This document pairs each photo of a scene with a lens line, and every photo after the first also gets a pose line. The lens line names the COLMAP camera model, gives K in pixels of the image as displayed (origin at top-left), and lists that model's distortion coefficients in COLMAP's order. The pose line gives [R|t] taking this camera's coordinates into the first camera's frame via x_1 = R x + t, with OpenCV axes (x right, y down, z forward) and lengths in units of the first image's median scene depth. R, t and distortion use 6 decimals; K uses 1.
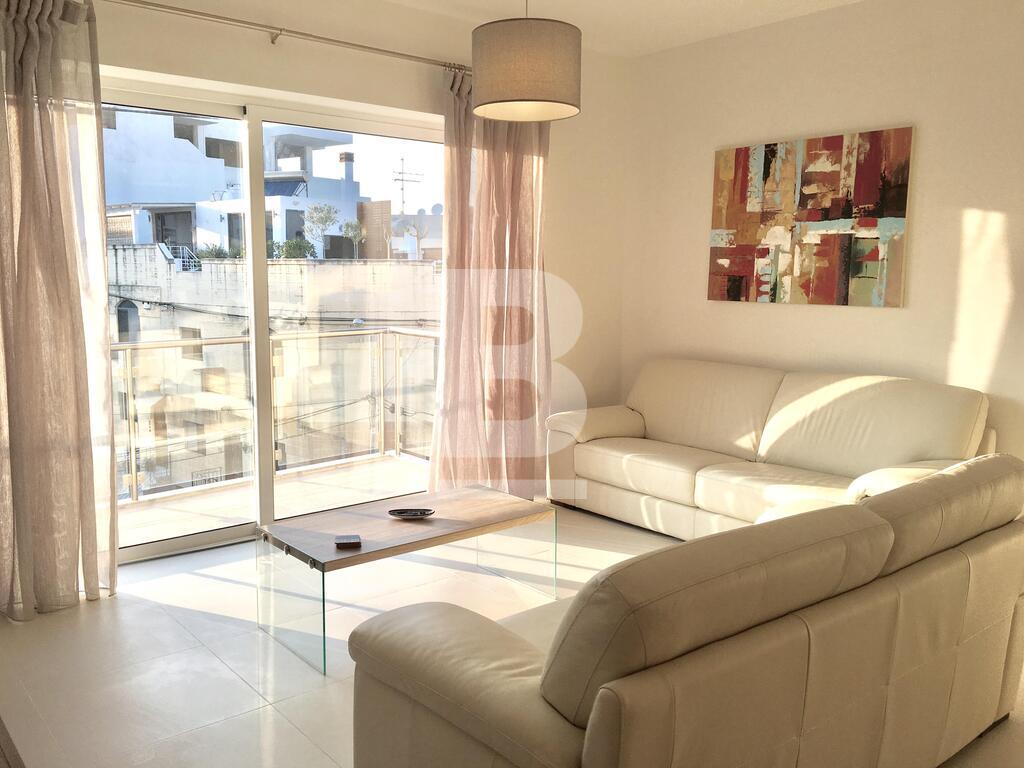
lens RADIAL K [[863.3, 0, 512.0], [0, 863.3, 384.0], [0, 0, 1]] dist [0.068983, -0.092660]
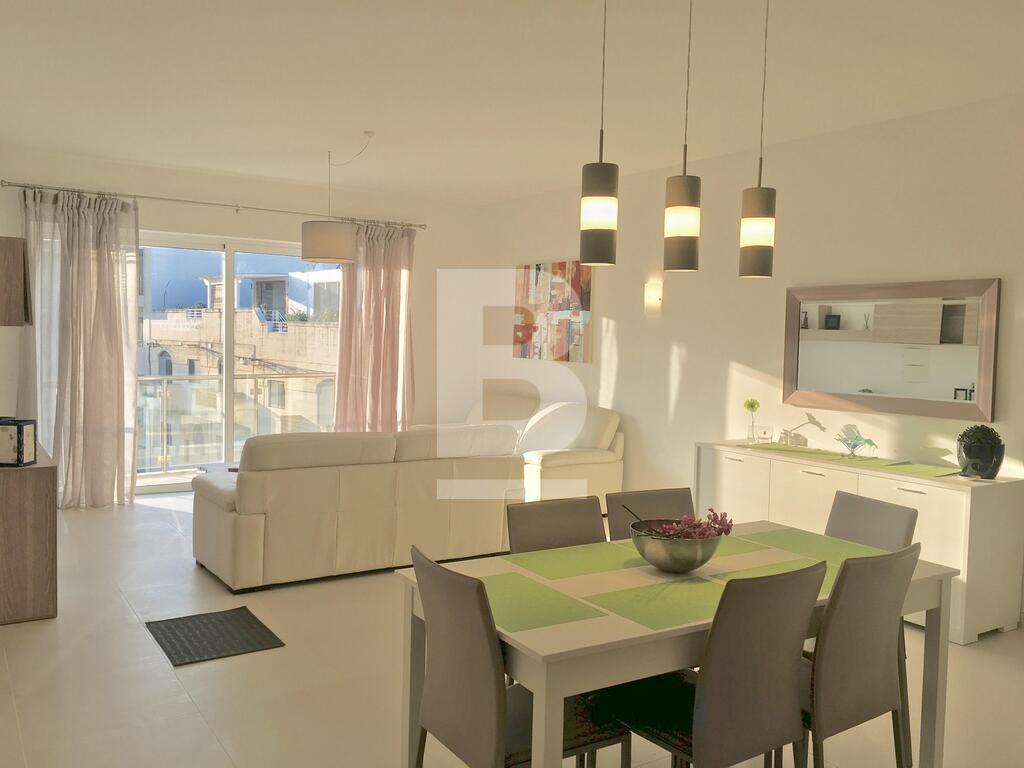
lens RADIAL K [[875.8, 0, 518.0], [0, 875.8, 385.7], [0, 0, 1]] dist [0.057694, -0.008077]
pose [[0.992781, 0.024454, -0.117421, 0.474455], [-0.032900, 0.996967, -0.070536, 0.076245], [0.115340, 0.073890, 0.990574, -0.659736]]
